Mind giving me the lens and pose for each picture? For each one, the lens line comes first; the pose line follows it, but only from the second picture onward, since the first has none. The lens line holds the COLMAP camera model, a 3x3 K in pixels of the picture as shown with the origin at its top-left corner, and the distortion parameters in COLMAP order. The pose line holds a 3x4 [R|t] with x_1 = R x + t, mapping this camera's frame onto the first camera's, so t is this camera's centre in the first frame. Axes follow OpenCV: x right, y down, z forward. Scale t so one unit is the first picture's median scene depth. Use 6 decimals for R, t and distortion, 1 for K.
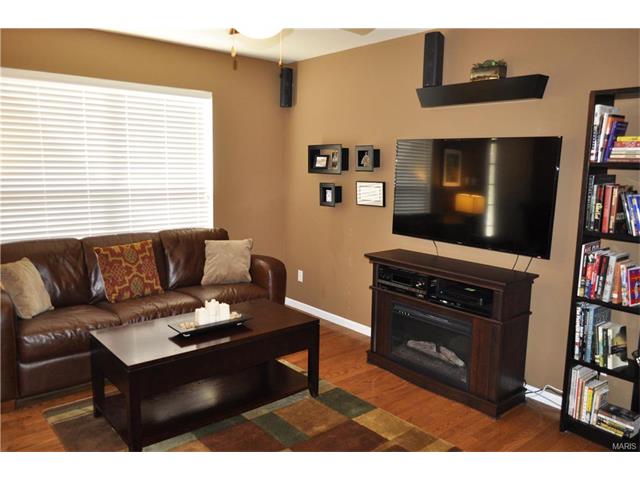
lens RADIAL K [[503.8, 0, 319.9], [0, 503.8, 239.5], [0, 0, 1]] dist [0.010533, 0.000125]
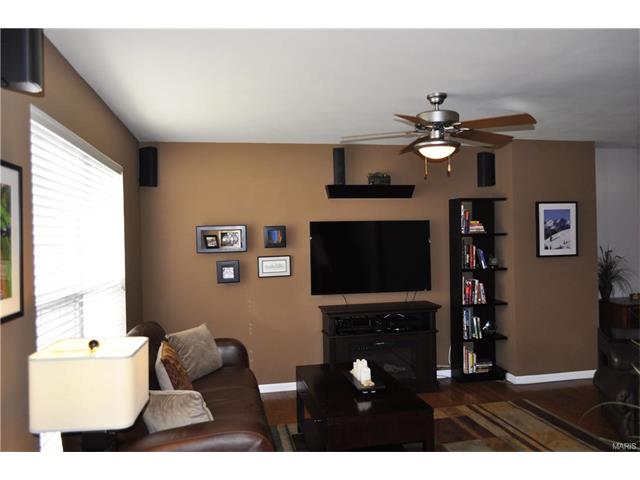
lens RADIAL K [[503.8, 0, 320.8], [0, 503.8, 239.4], [0, 0, 1]] dist [0.010533, 0.000125]
pose [[0.474151, -0.031502, 0.879880, -1.134791], [0.164741, 0.984884, -0.053515, -0.093548], [-0.864894, 0.170326, 0.472173, 0.442044]]
